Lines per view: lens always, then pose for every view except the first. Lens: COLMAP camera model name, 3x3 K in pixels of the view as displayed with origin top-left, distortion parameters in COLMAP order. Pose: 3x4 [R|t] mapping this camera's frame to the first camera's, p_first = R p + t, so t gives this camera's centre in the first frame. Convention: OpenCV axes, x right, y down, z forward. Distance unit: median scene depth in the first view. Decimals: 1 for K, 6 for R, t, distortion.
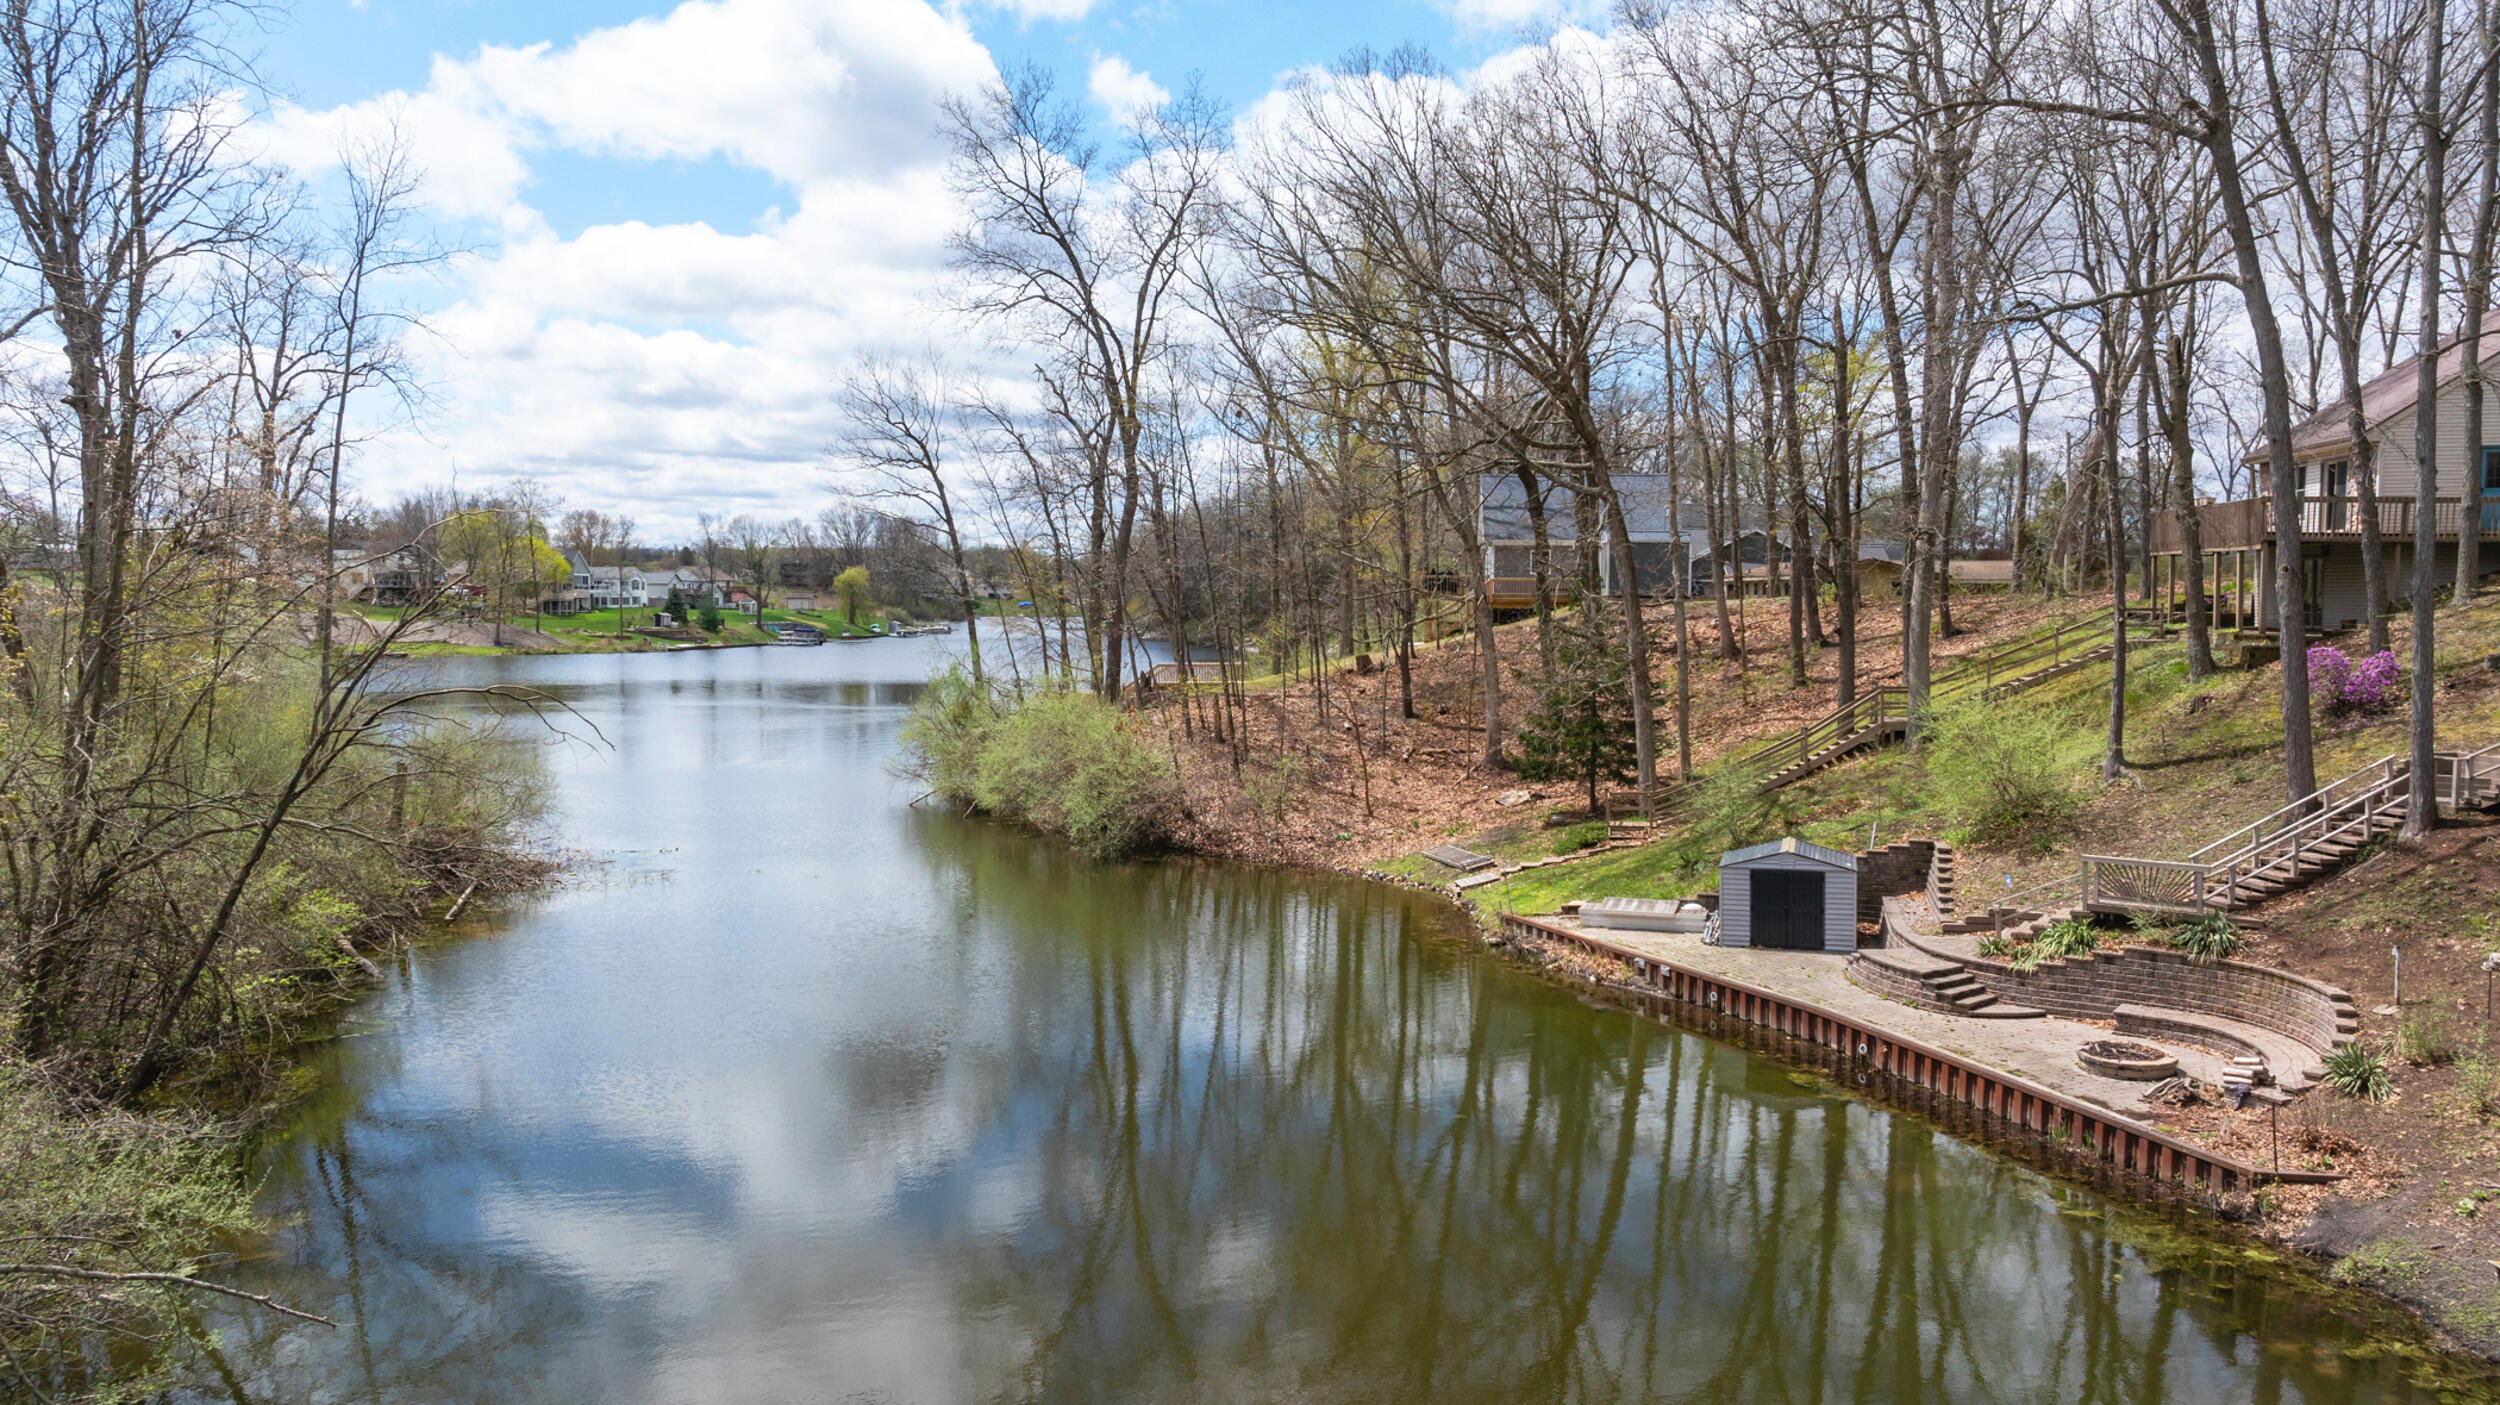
lens RADIAL K [[1745.6, 0, 1250.0], [0, 1745.6, 702.5], [0, 0, 1]] dist [-0.013529, -0.004912]
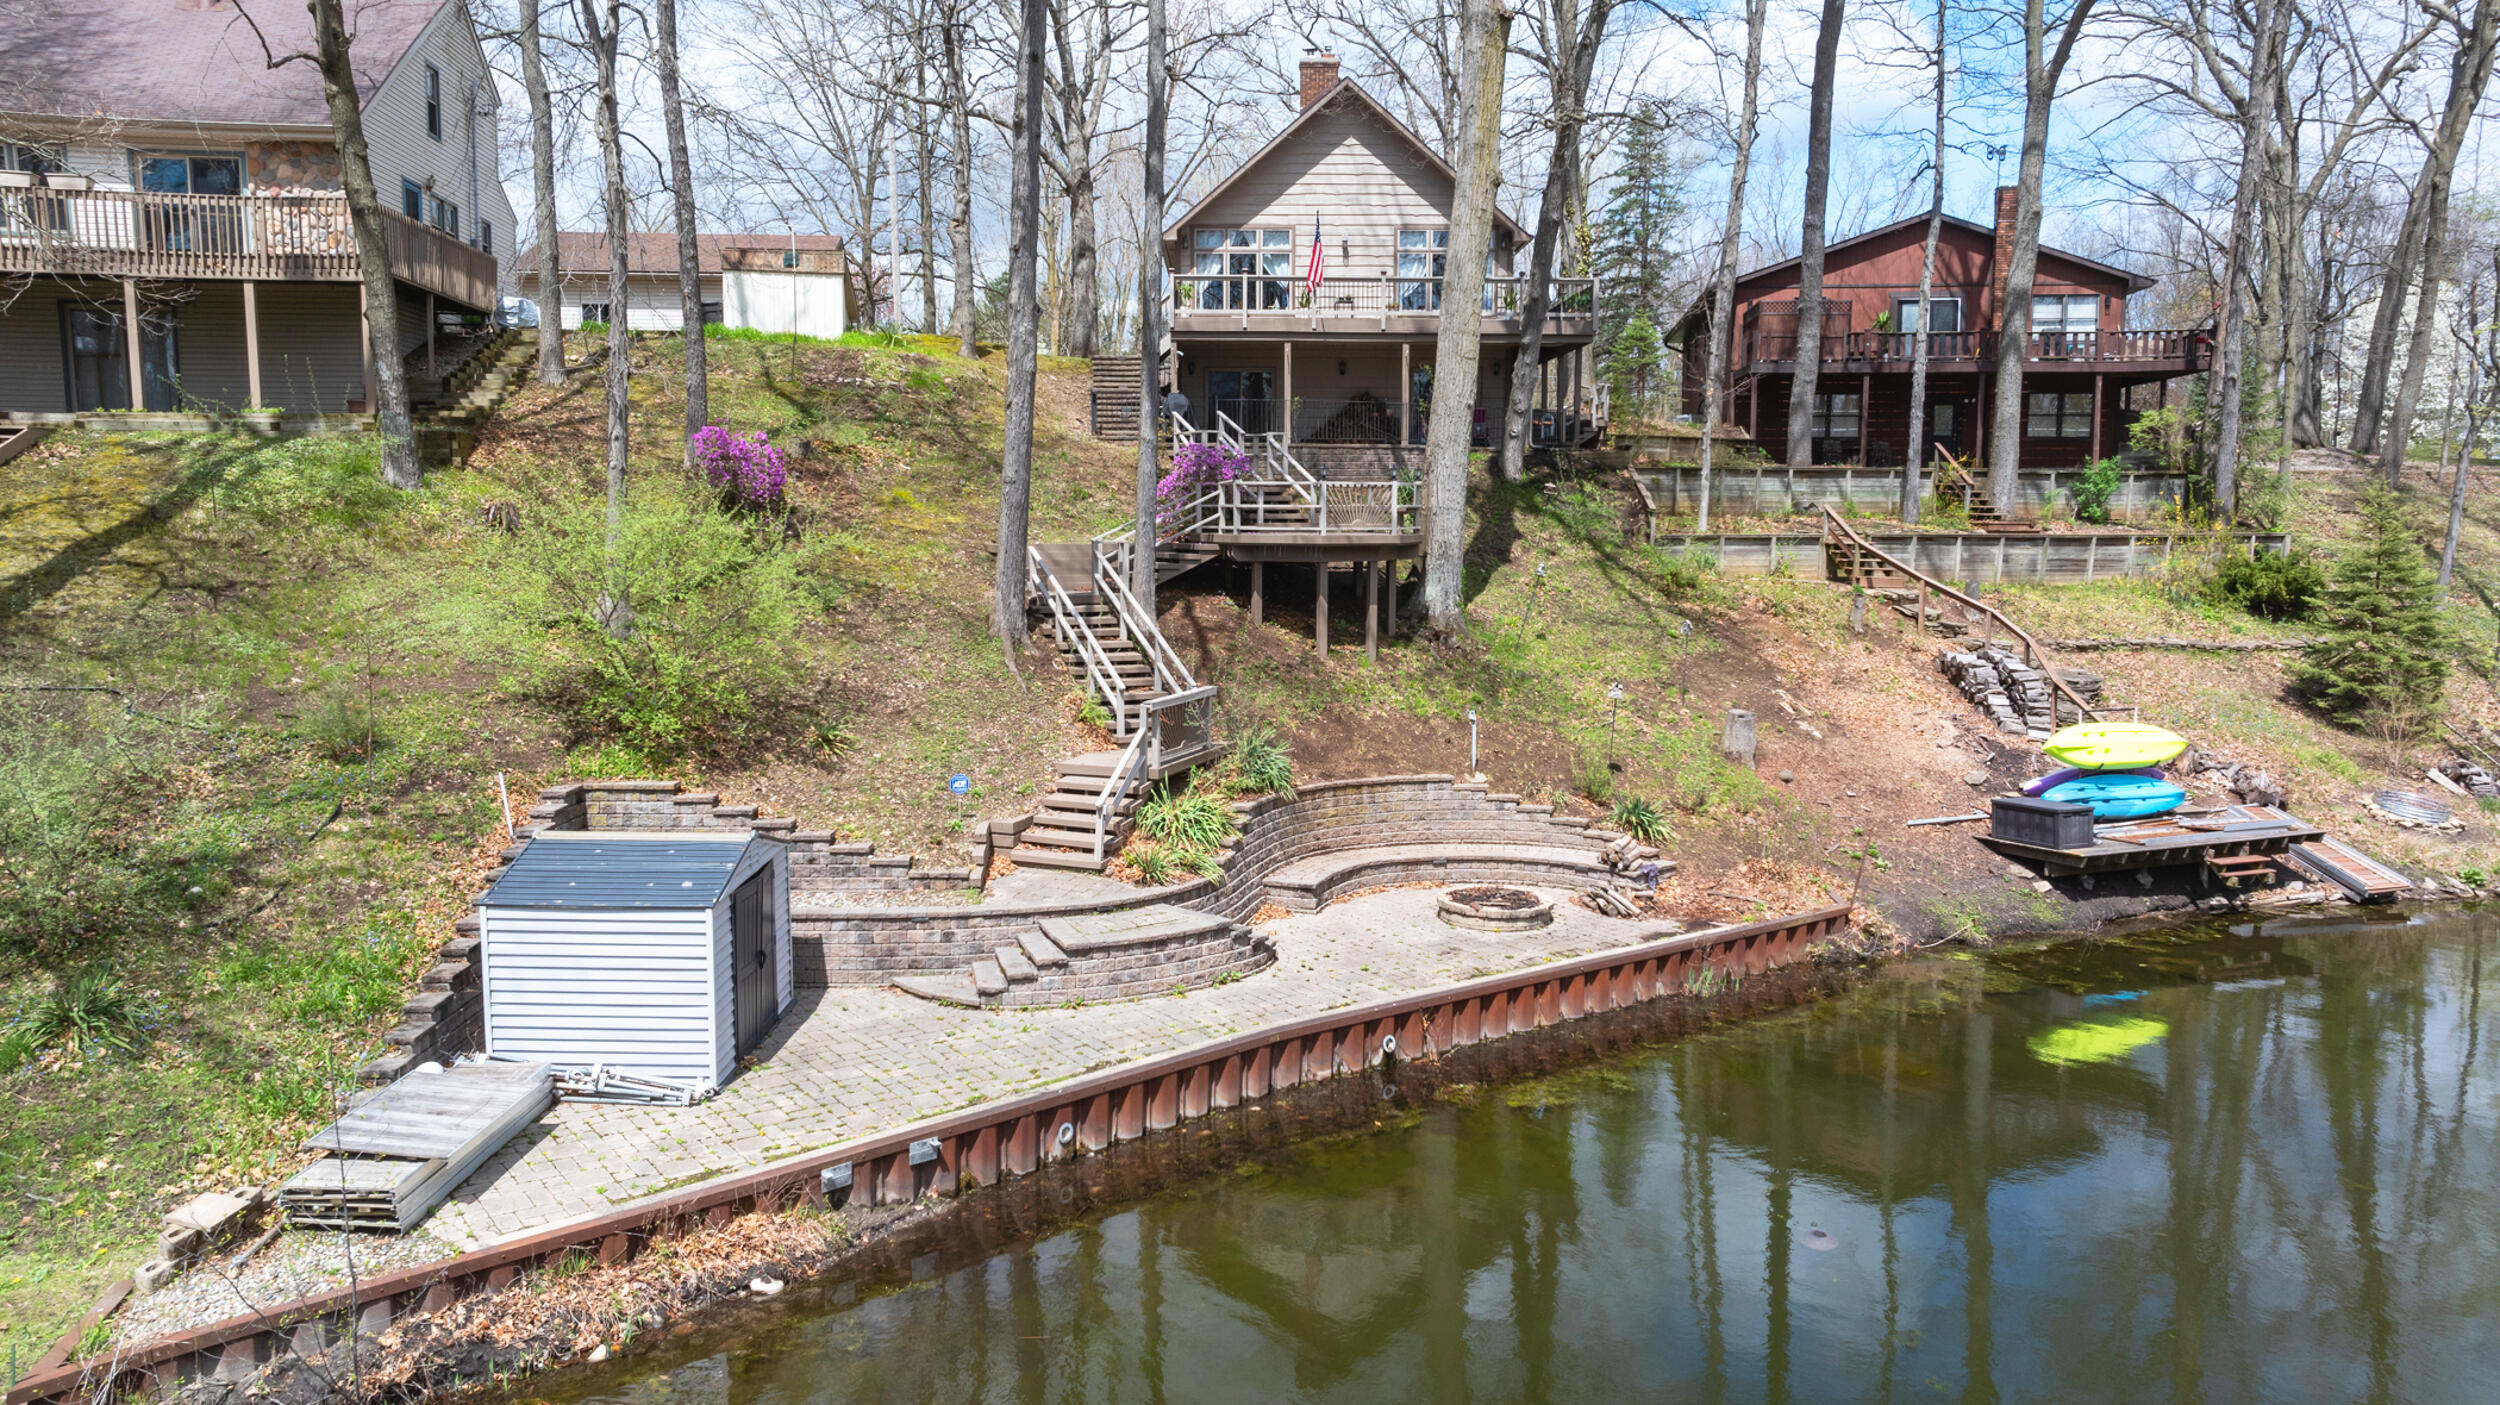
lens RADIAL K [[1745.6, 0, 1250.0], [0, 1745.6, 702.5], [0, 0, 1]] dist [-0.013529, -0.004912]
pose [[-0.316926, -0.113920, 0.941584, -0.185760], [0.053352, 0.989047, 0.137620, -0.003964], [-0.946949, 0.093851, -0.307377, 1.202423]]
